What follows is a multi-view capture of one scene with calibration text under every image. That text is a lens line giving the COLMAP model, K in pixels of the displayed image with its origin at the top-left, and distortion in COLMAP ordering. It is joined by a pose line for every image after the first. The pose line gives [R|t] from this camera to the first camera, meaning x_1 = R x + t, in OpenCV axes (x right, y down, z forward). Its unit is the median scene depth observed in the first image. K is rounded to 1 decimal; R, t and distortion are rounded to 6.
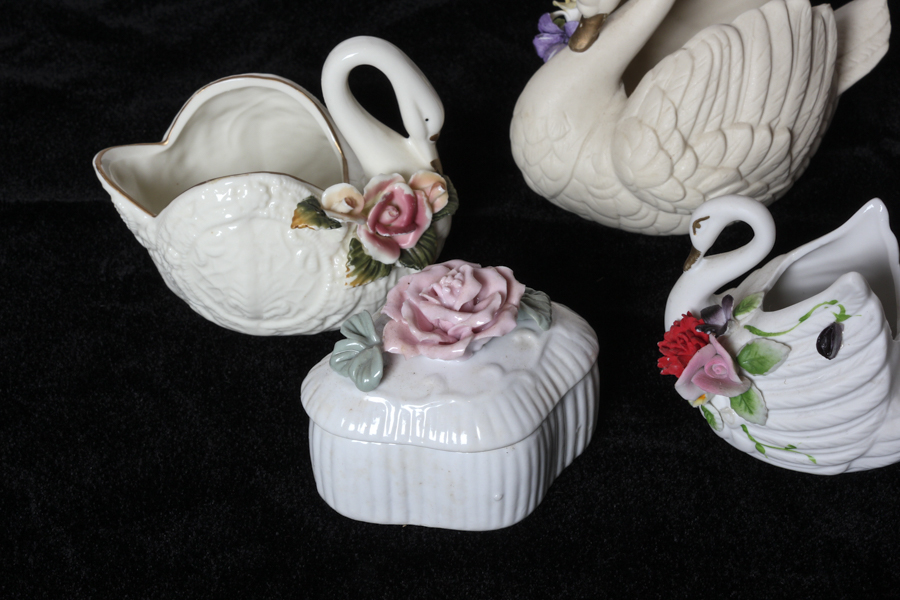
lens RADIAL K [[1902.0, 0, 447.9], [0, 1902.0, 295.2], [0, 0, 1]] dist [-0.019763, 0.000000]
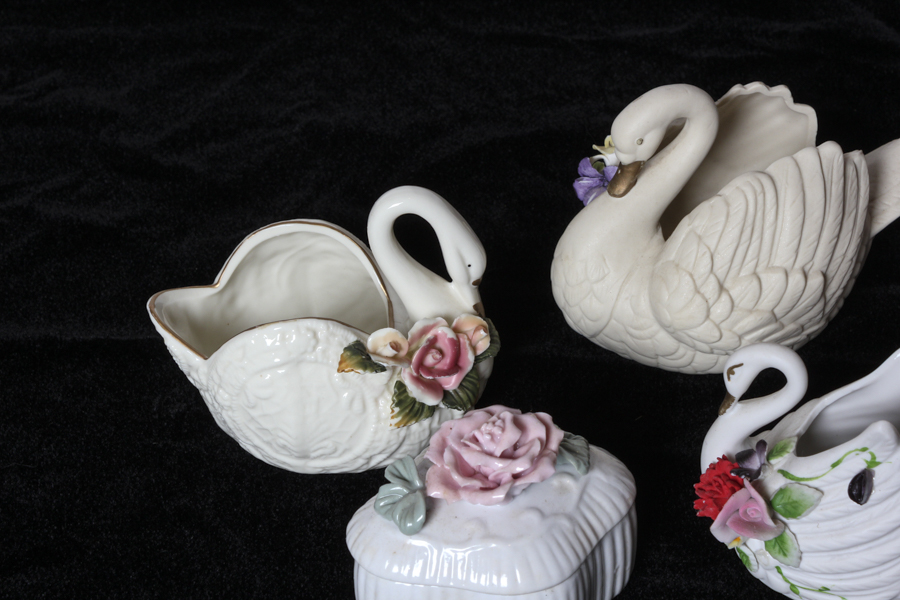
lens RADIAL K [[1902.0, 0, 449.3], [0, 1902.0, 300.3], [0, 0, 1]] dist [-0.019763, 0.000000]
pose [[0.999678, 0.000404, -0.025366, 0.004251], [-0.001565, 0.998952, -0.045754, -0.026076], [0.025321, 0.045779, 0.998631, -0.030474]]
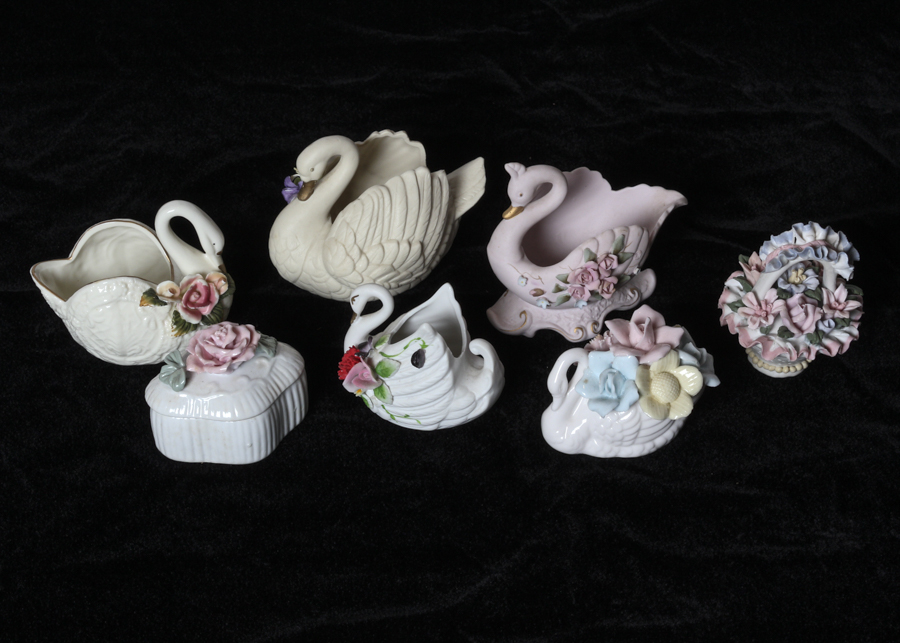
lens RADIAL K [[2026.4, 0, 449.7], [0, 2026.4, 323.3], [0, 0, 1]] dist [-0.018539, 0.000000]
pose [[0.999150, -0.027278, 0.030894, 0.151686], [0.027394, 0.999619, -0.003348, -0.003700], [-0.030791, 0.004191, 0.999517, -0.941175]]
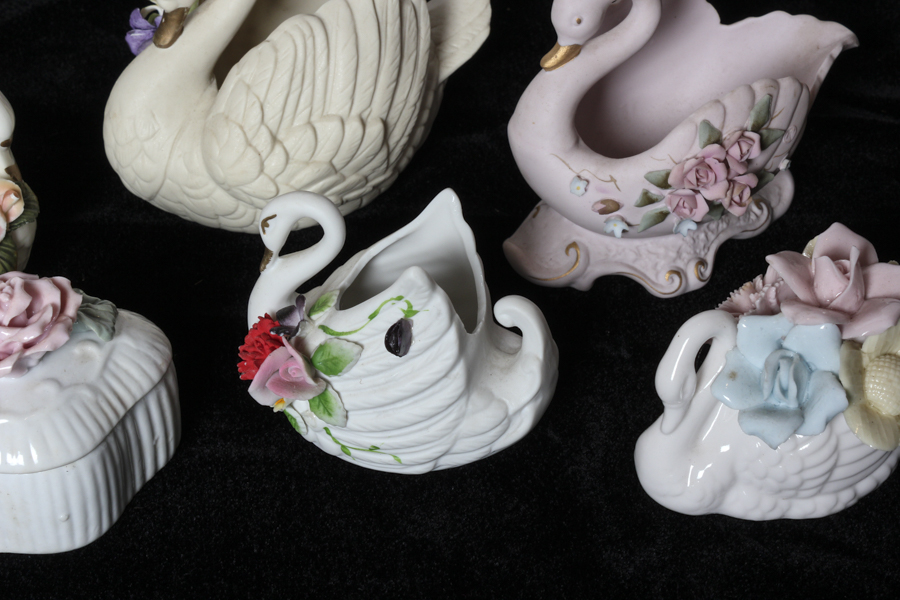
lens RADIAL K [[1902.0, 0, 447.1], [0, 1902.0, 297.4], [0, 0, 1]] dist [-0.019763, 0.000000]
pose [[0.993929, -0.048158, 0.098919, 0.116088], [0.047365, 0.998824, 0.010347, -0.004904], [-0.099301, -0.005599, 0.995042, 0.026713]]
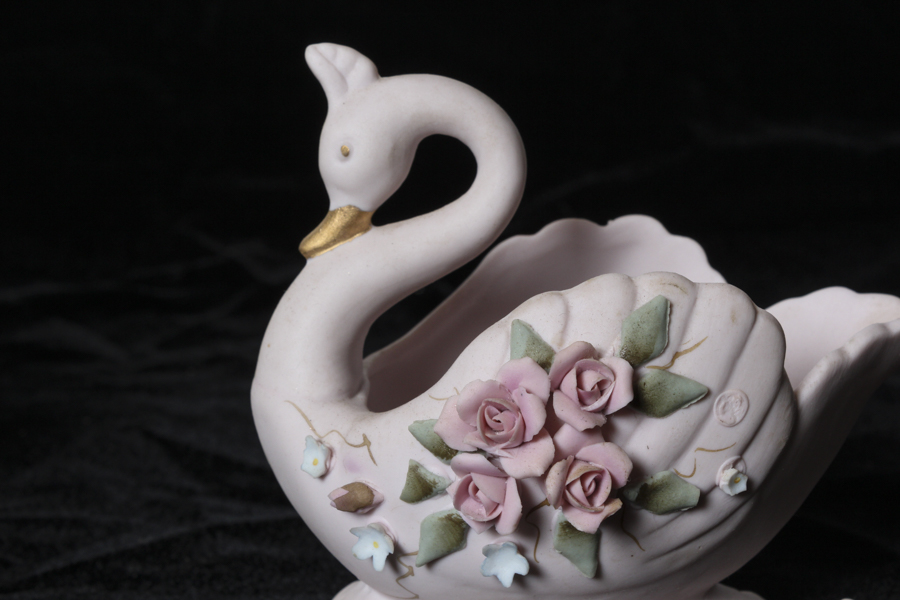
lens RADIAL K [[2071.2, 0, 446.9], [0, 2071.2, 301.9], [0, 0, 1]] dist [0.085923, 0.000000]
pose [[0.957847, 0.056666, -0.281634, 0.471092], [-0.182850, 0.876386, -0.445548, 0.157642], [0.221573, 0.478263, 0.849806, 0.498426]]
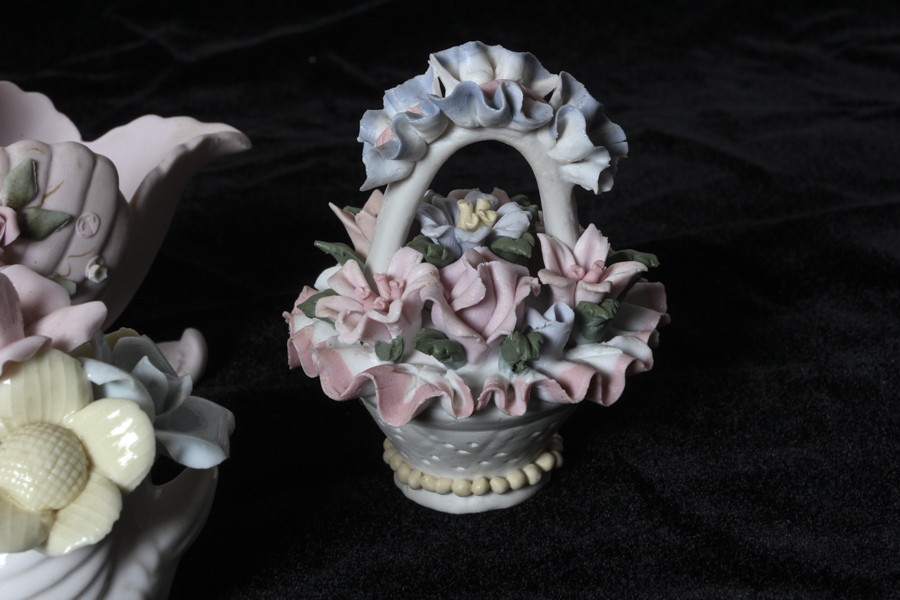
lens RADIAL K [[1902.0, 0, 450.7], [0, 1902.0, 301.6], [0, 0, 1]] dist [-0.019763, 0.000000]
pose [[0.996475, -0.080663, 0.023032, 0.509588], [0.083820, 0.946455, -0.311764, 0.192264], [0.003349, 0.312595, 0.949881, 0.310761]]
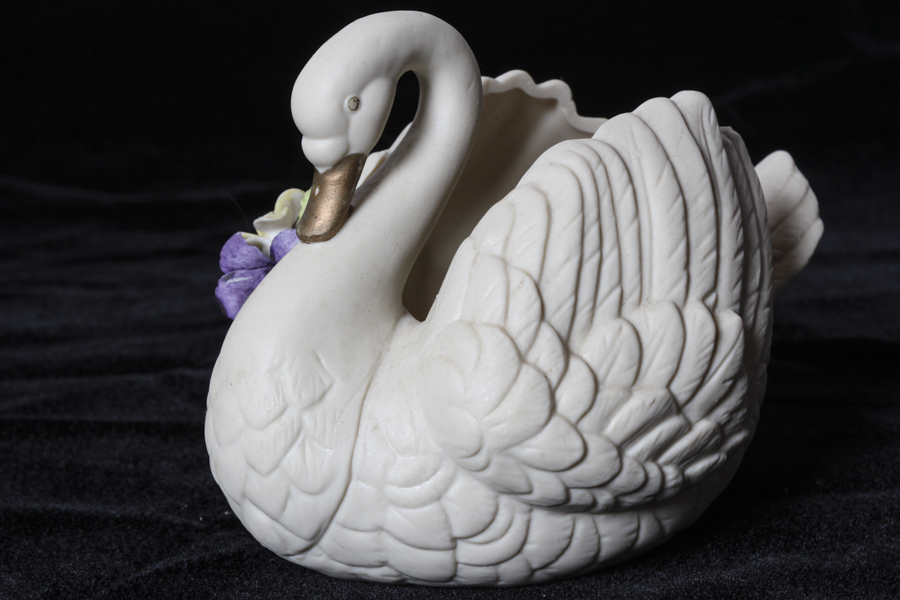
lens RADIAL K [[2071.2, 0, 445.1], [0, 2071.2, 293.7], [0, 0, 1]] dist [0.085923, 0.000000]
pose [[0.953664, -0.107434, 0.281037, -0.063653], [0.221043, 0.883876, -0.412194, 0.134515], [-0.204118, 0.455216, 0.866669, 0.529576]]
